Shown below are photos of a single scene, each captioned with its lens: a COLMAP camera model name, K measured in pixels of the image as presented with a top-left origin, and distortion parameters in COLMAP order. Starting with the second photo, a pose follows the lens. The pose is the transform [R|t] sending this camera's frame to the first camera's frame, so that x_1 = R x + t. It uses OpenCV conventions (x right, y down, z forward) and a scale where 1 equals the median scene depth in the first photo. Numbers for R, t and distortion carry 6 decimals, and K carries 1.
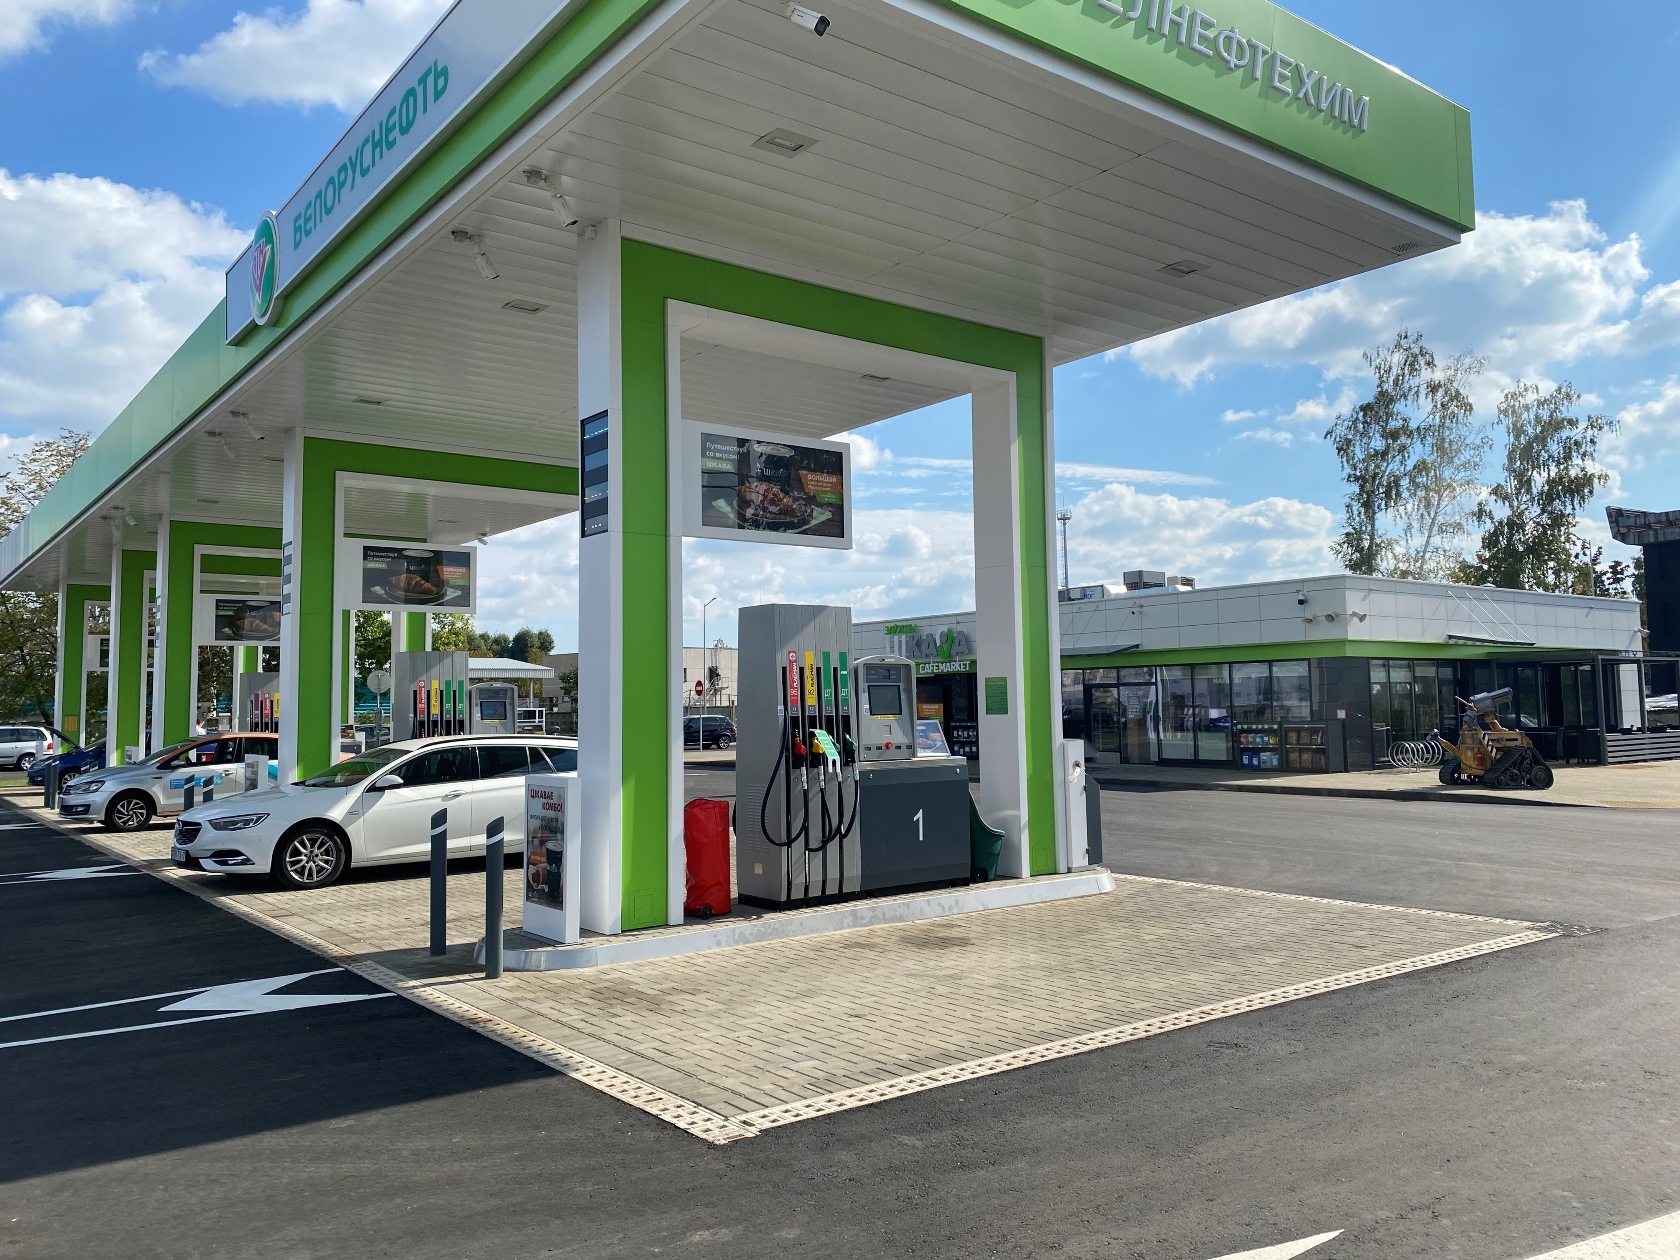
lens RADIAL K [[1295.5, 0, 846.1], [0, 1295.5, 636.3], [0, 0, 1]] dist [0.062684, -0.114804]
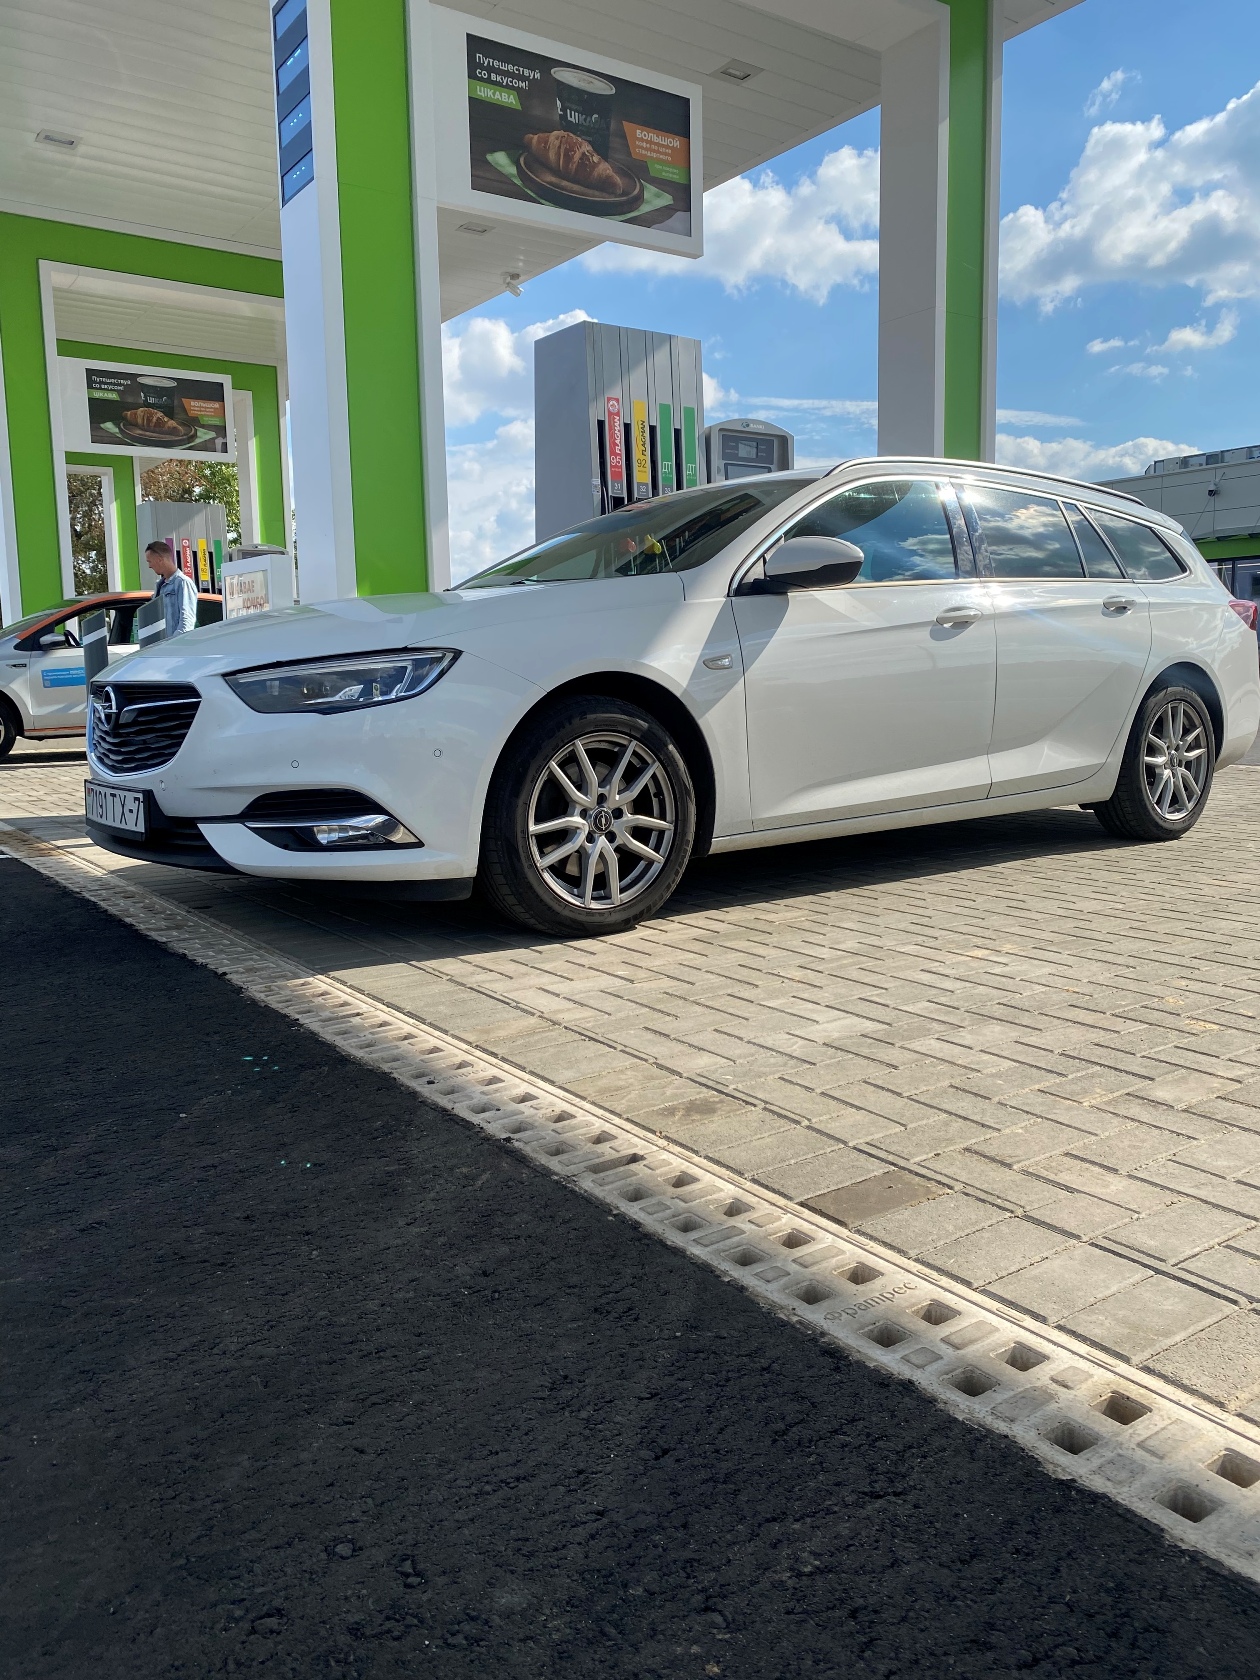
lens RADIAL K [[1295.5, 0, 630.0], [0, 1295.5, 840.0], [0, 0, 1]] dist [0.062684, -0.114804]
pose [[0.998849, 0.002943, -0.047877, -0.388313], [0.006140, 0.982062, 0.188457, 0.122473], [0.047573, -0.188534, 0.980914, 0.733517]]
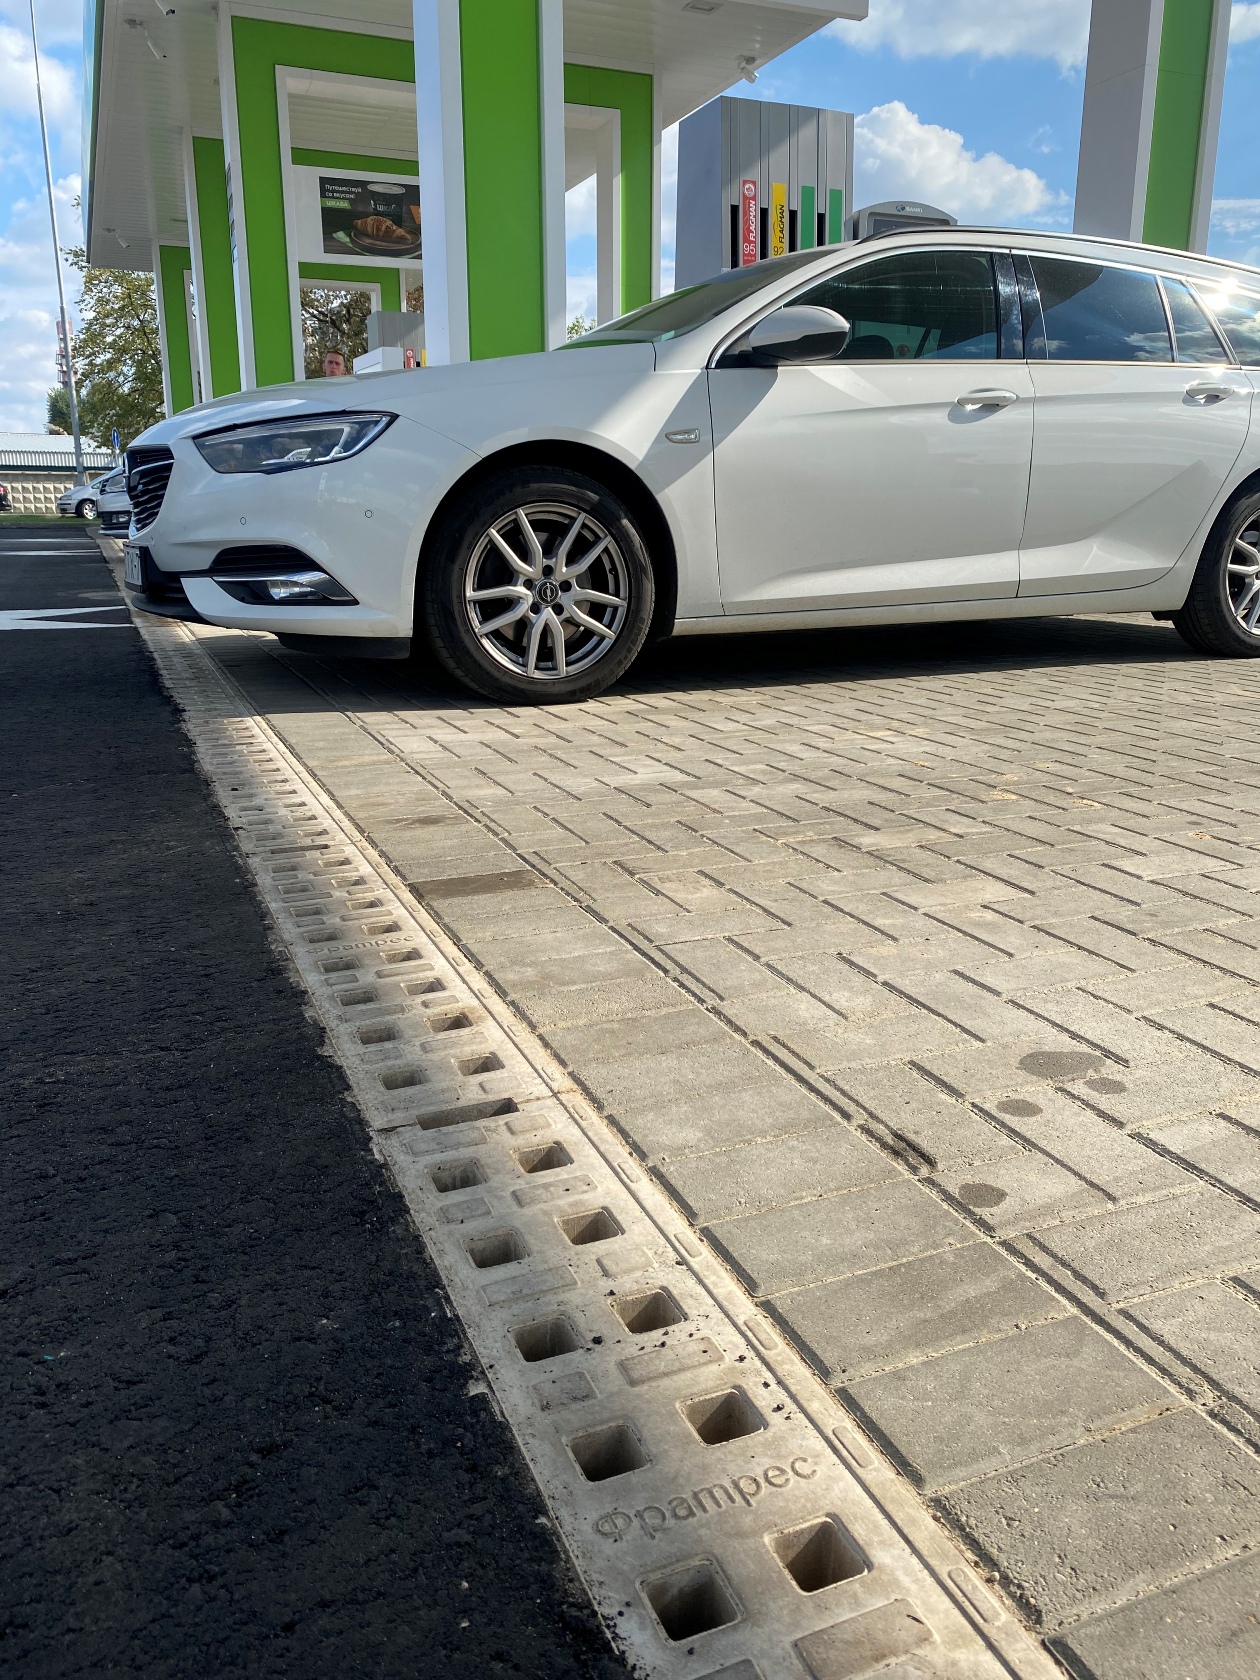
lens RADIAL K [[1295.5, 0, 630.0], [0, 1295.5, 840.0], [0, 0, 1]] dist [0.062684, -0.114804]
pose [[0.965447, 0.081236, -0.247612, -0.318177], [-0.001174, 0.951516, 0.307597, 0.133958], [0.260595, -0.296678, 0.918734, 0.730909]]
